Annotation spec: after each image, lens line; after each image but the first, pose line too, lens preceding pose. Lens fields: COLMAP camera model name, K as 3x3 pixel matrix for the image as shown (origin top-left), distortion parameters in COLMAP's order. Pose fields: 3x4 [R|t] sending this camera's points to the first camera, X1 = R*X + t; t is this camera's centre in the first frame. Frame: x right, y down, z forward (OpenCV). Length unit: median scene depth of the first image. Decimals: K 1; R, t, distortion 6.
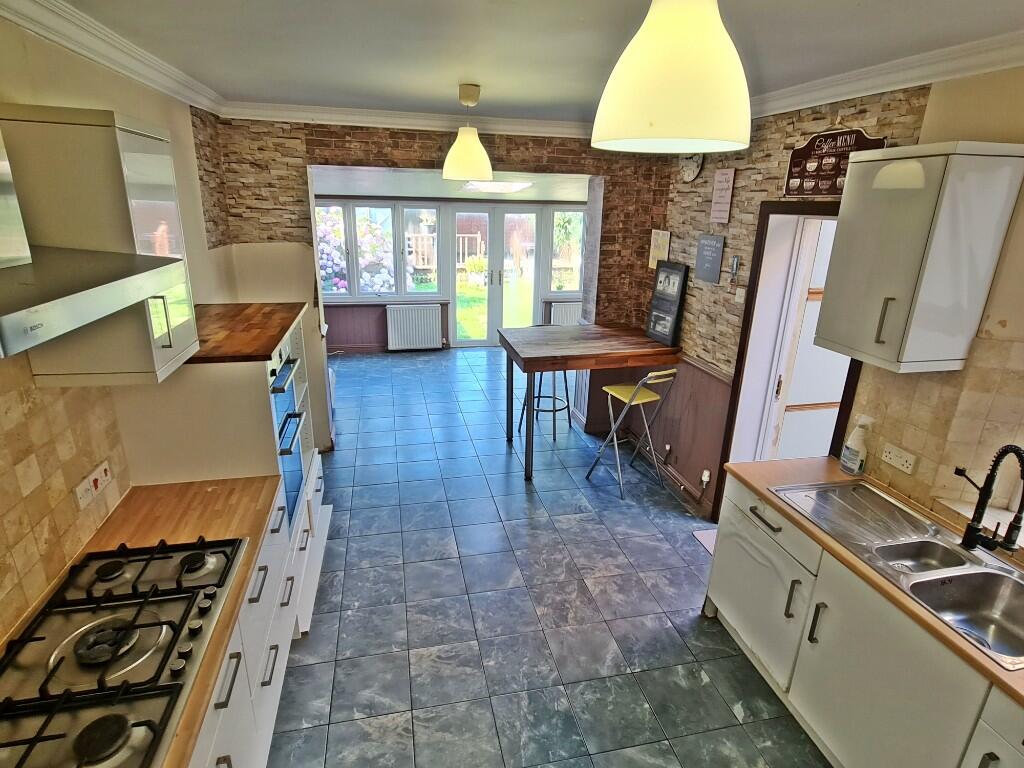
lens RADIAL K [[535.9, 0, 513.6], [0, 535.9, 383.1], [0, 0, 1]] dist [-0.006847, 0.000620]
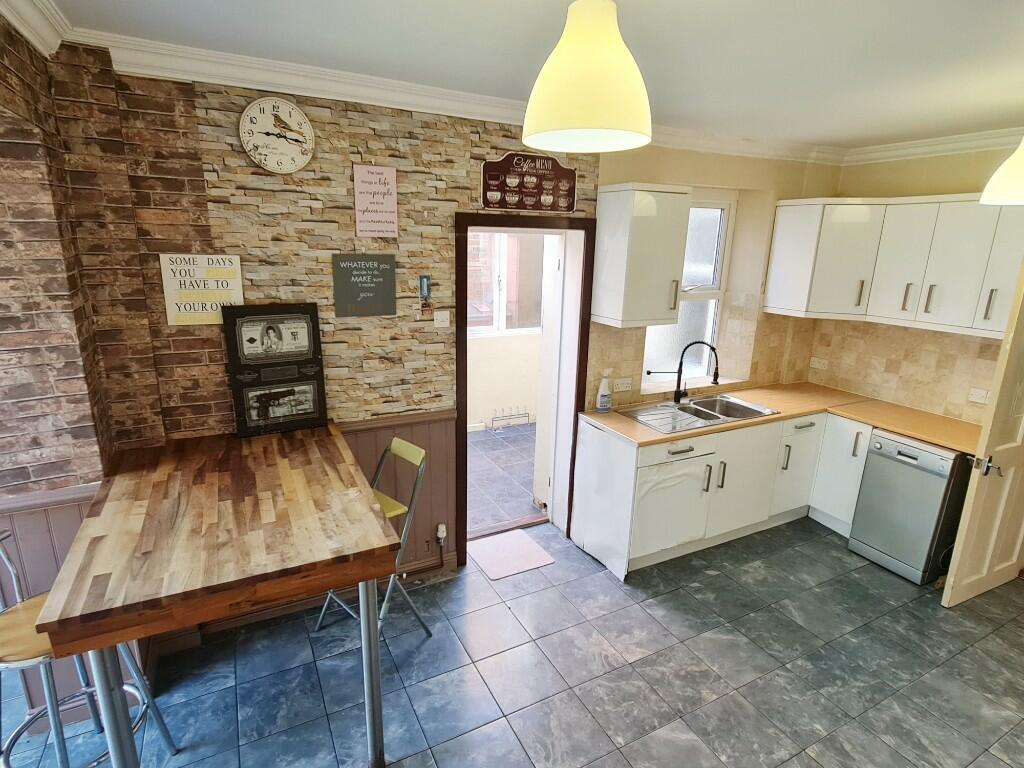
lens RADIAL K [[535.9, 0, 505.4], [0, 535.9, 384.2], [0, 0, 1]] dist [-0.006847, 0.000620]
pose [[-0.240264, -0.281871, 0.928882, -0.418507], [0.280945, 0.895766, 0.344491, -0.322876], [-0.929163, 0.343734, -0.136030, 1.004874]]
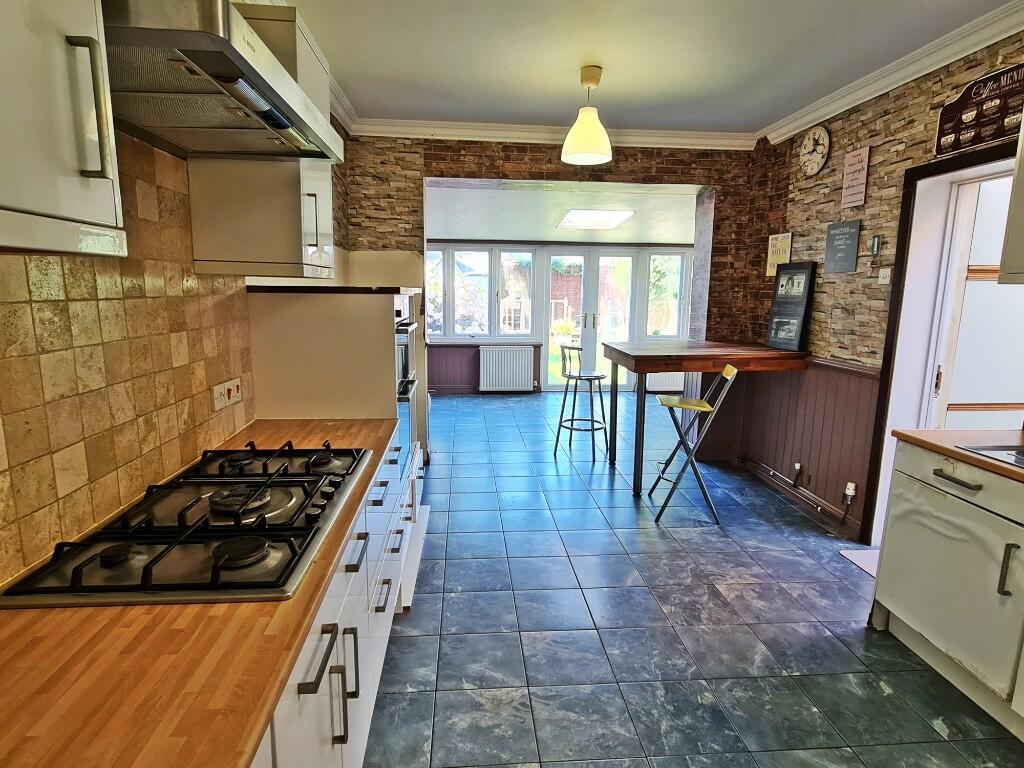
lens RADIAL K [[550.5, 0, 515.4], [0, 550.5, 387.1], [0, 0, 1]] dist [-0.006635, 0.000015]
pose [[0.990210, 0.012401, -0.139034, -0.059537], [-0.033037, 0.988567, -0.147121, 0.168937], [0.135620, 0.150274, 0.979298, 0.034228]]
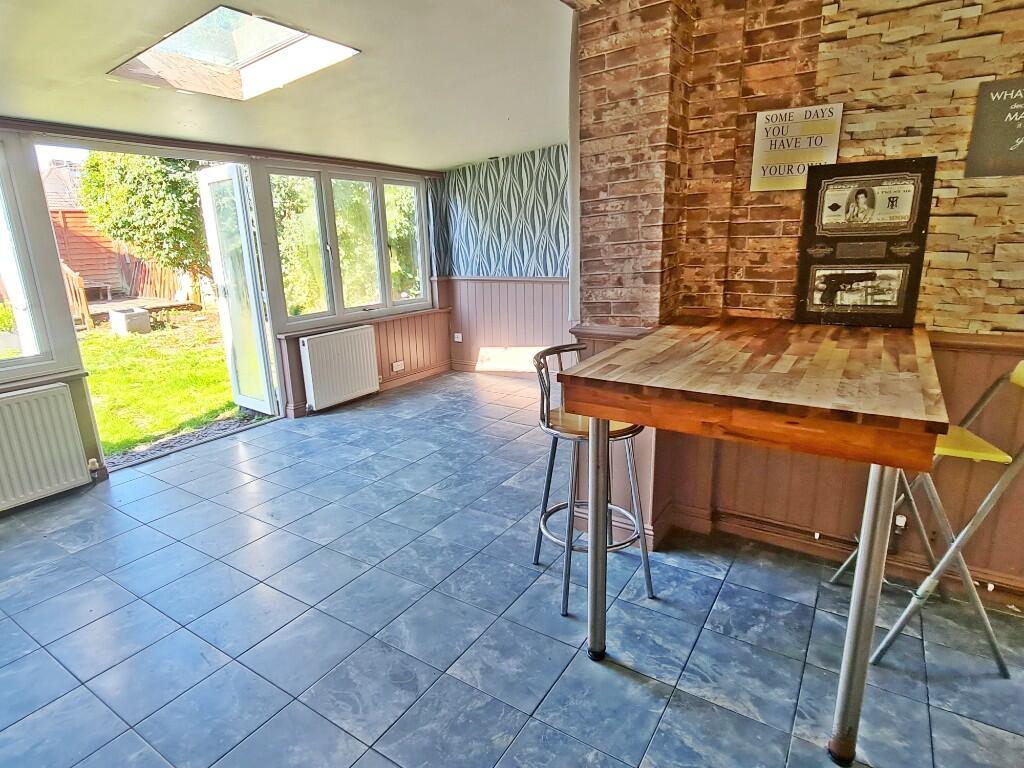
lens RADIAL K [[563.3, 0, 512.2], [0, 563.3, 384.2], [0, 0, 1]] dist [0.004877, -0.003089]
pose [[0.719624, -0.216022, 0.659906, -0.381193], [0.260377, 0.964978, 0.031948, -0.149897], [-0.643696, 0.148834, 0.750669, 0.989076]]
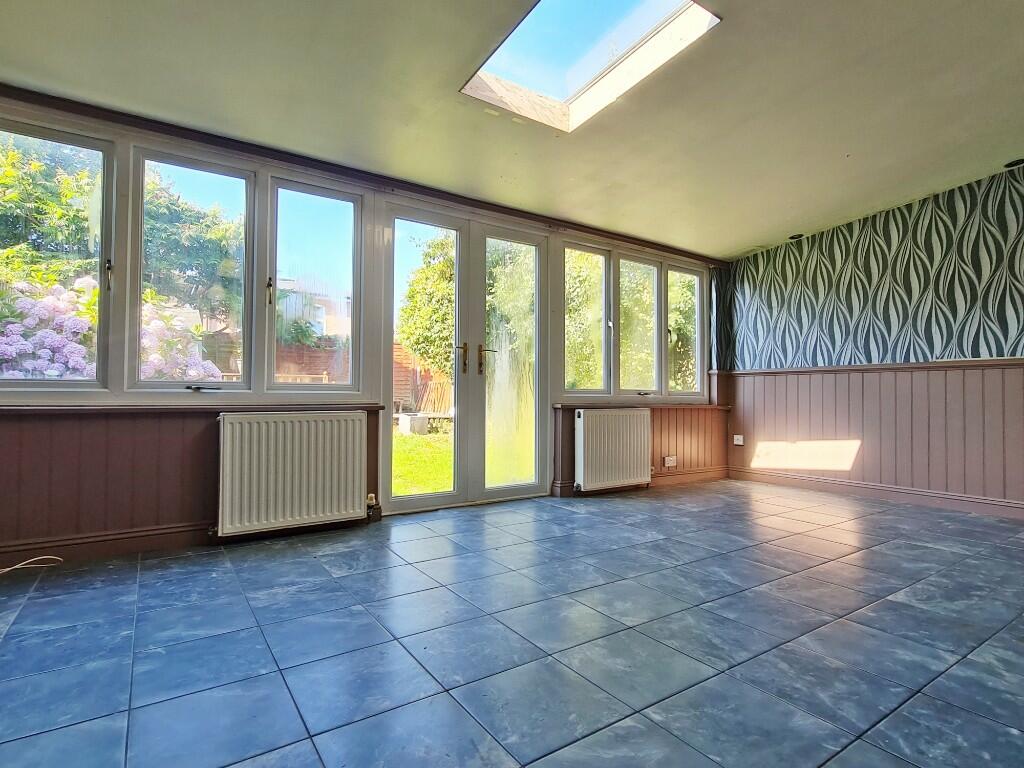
lens RADIAL K [[535.9, 0, 514.9], [0, 535.9, 381.3], [0, 0, 1]] dist [-0.006847, 0.000620]
pose [[0.933320, -0.004905, 0.359013, -0.382559], [0.126247, 0.940540, -0.315350, -0.049880], [-0.336119, 0.339647, 0.878444, 1.290891]]
